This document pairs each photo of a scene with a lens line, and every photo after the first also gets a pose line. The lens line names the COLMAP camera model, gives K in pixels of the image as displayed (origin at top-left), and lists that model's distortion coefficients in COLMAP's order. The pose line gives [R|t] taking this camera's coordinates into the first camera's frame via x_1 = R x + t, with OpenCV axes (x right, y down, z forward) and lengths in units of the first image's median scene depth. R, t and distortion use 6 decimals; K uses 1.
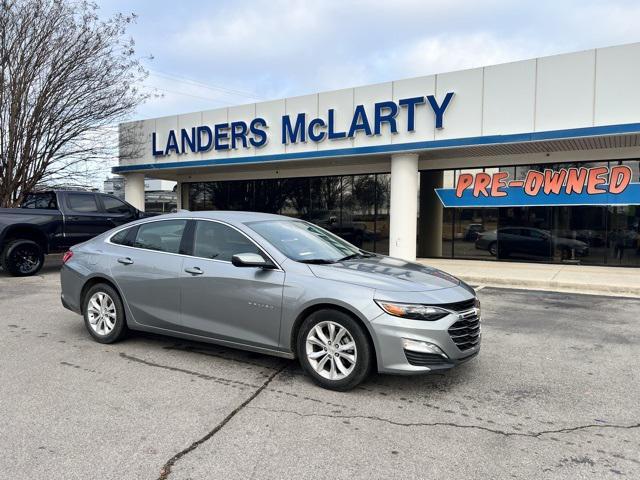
lens RADIAL K [[492.2, 0, 320.4], [0, 492.2, 245.4], [0, 0, 1]] dist [0.045579, -0.057987]
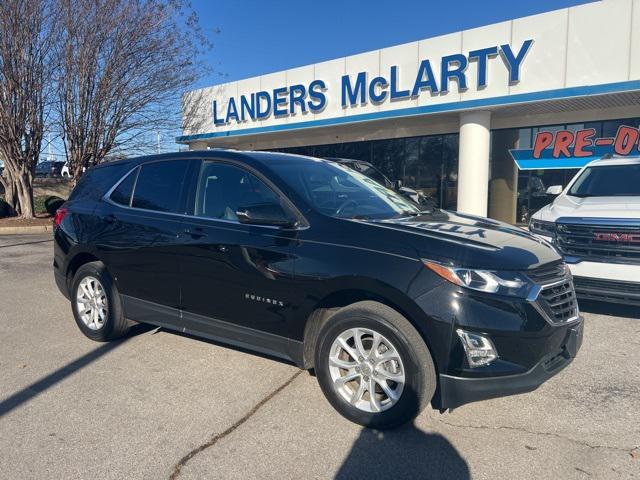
lens RADIAL K [[492.2, 0, 318.2], [0, 492.2, 243.3], [0, 0, 1]] dist [0.045579, -0.057987]
pose [[0.990374, 0.001853, -0.138404, 0.010404], [0.006527, 0.998173, 0.060070, 0.000519], [0.138262, -0.060395, 0.988552, 0.036343]]
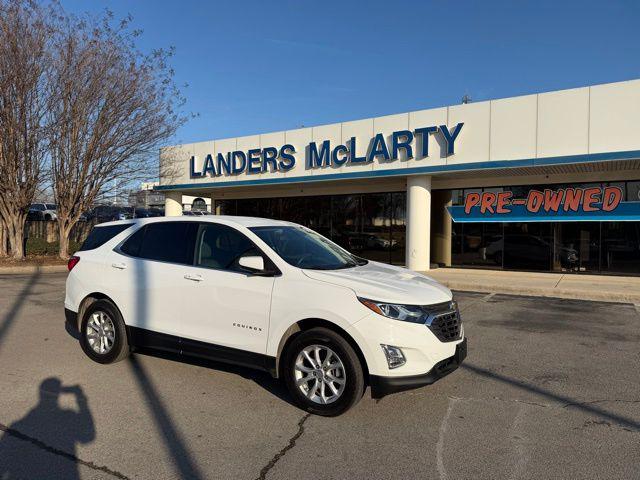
lens RADIAL K [[459.5, 0, 316.9], [0, 459.5, 243.9], [0, 0, 1]] dist [0.074402, -0.113157]
pose [[0.999873, -0.000946, -0.015939, -0.045127], [0.000598, 0.999762, -0.021811, -0.006088], [0.015955, 0.021799, 0.999635, -0.058308]]
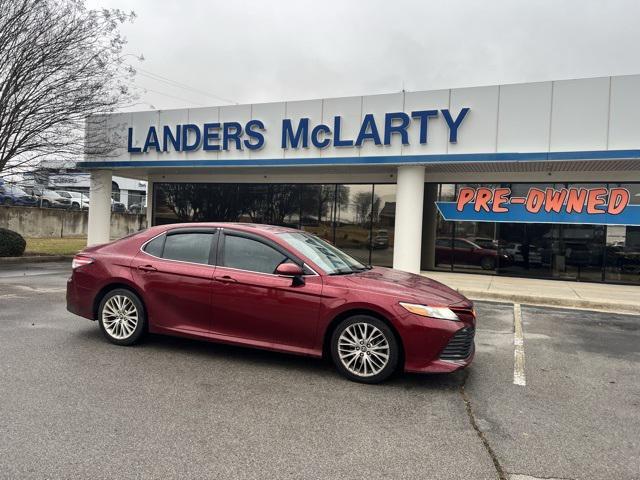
lens RADIAL K [[492.2, 0, 320.2], [0, 492.2, 231.7], [0, 0, 1]] dist [0.045579, -0.057987]
pose [[0.988411, 0.031542, 0.148487, -0.147946], [-0.026172, 0.998936, -0.037984, -0.010125], [-0.149527, 0.033657, 0.988185, 0.049956]]
